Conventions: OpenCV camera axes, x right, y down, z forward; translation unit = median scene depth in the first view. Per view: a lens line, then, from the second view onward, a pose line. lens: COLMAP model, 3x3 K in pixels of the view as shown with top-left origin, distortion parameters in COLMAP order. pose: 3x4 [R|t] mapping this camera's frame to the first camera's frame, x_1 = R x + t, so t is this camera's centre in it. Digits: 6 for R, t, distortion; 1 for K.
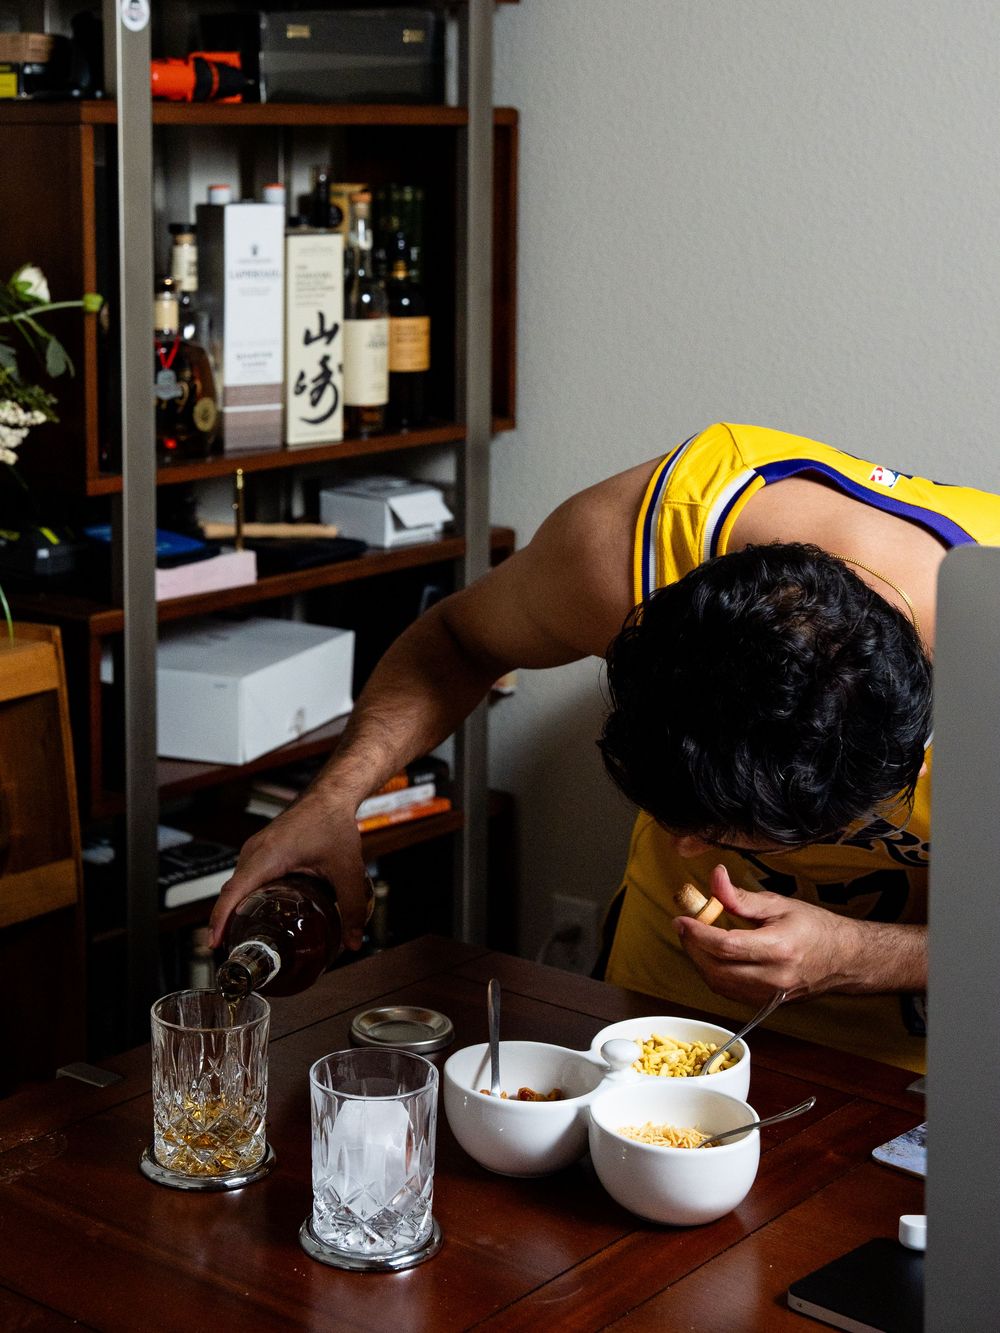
lens RADIAL K [[2415.7, 0, 375.0], [0, 2415.7, 428.8], [0, 0, 1]] dist [0.117011, 0.000000]
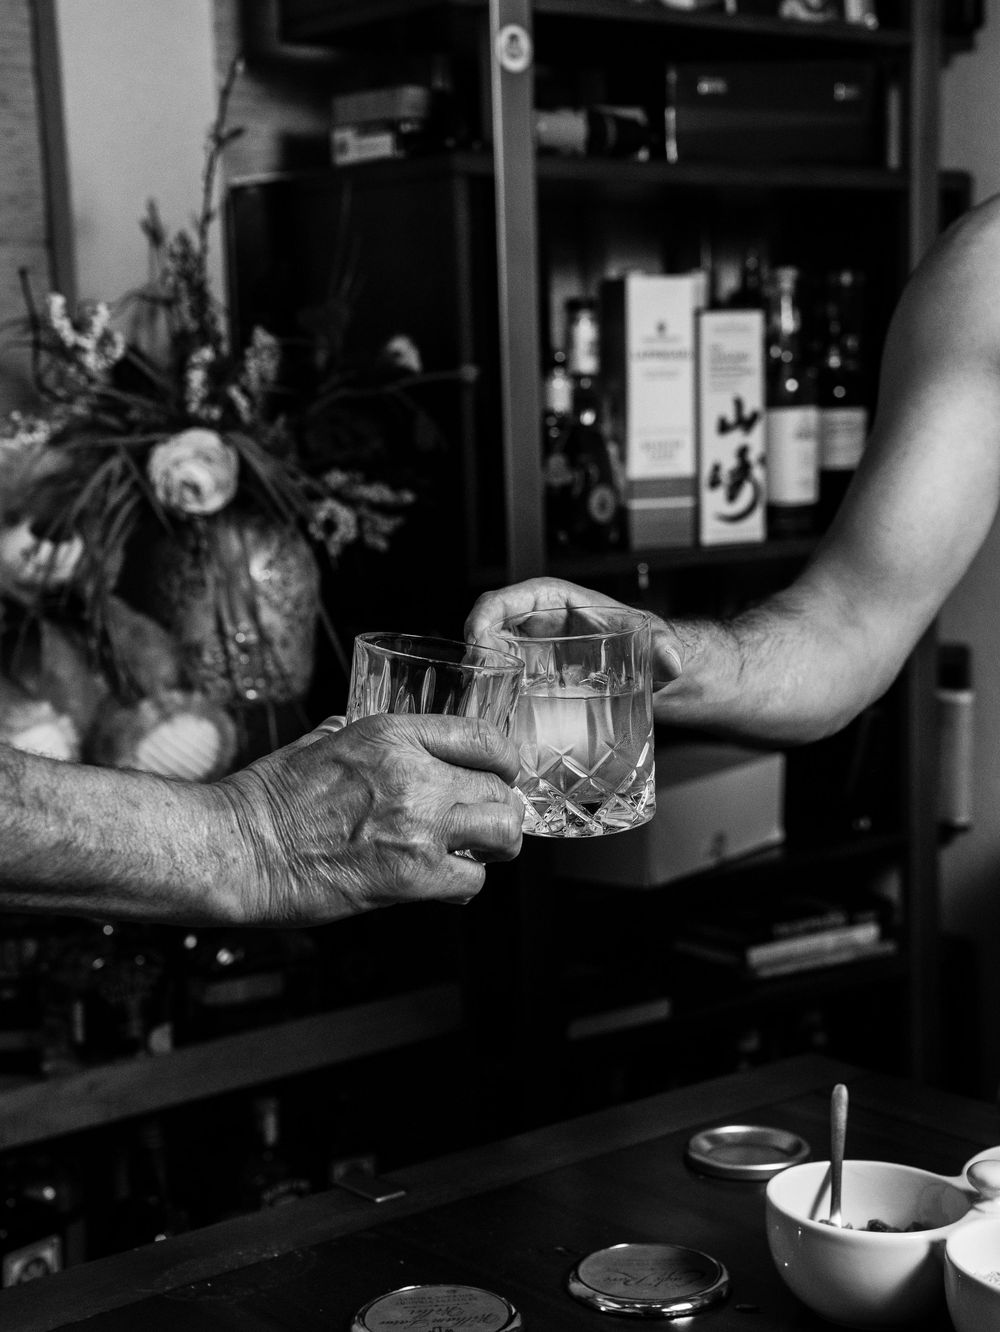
lens RADIAL K [[2283.8, 0, 493.8], [0, 2283.8, 674.1], [0, 0, 1]] dist [0.194830, 0.000000]
pose [[0.983404, -0.006224, -0.181320, 0.046023], [0.007876, 0.999934, 0.008393, 0.050714], [0.181256, -0.009682, 0.983388, 0.139887]]
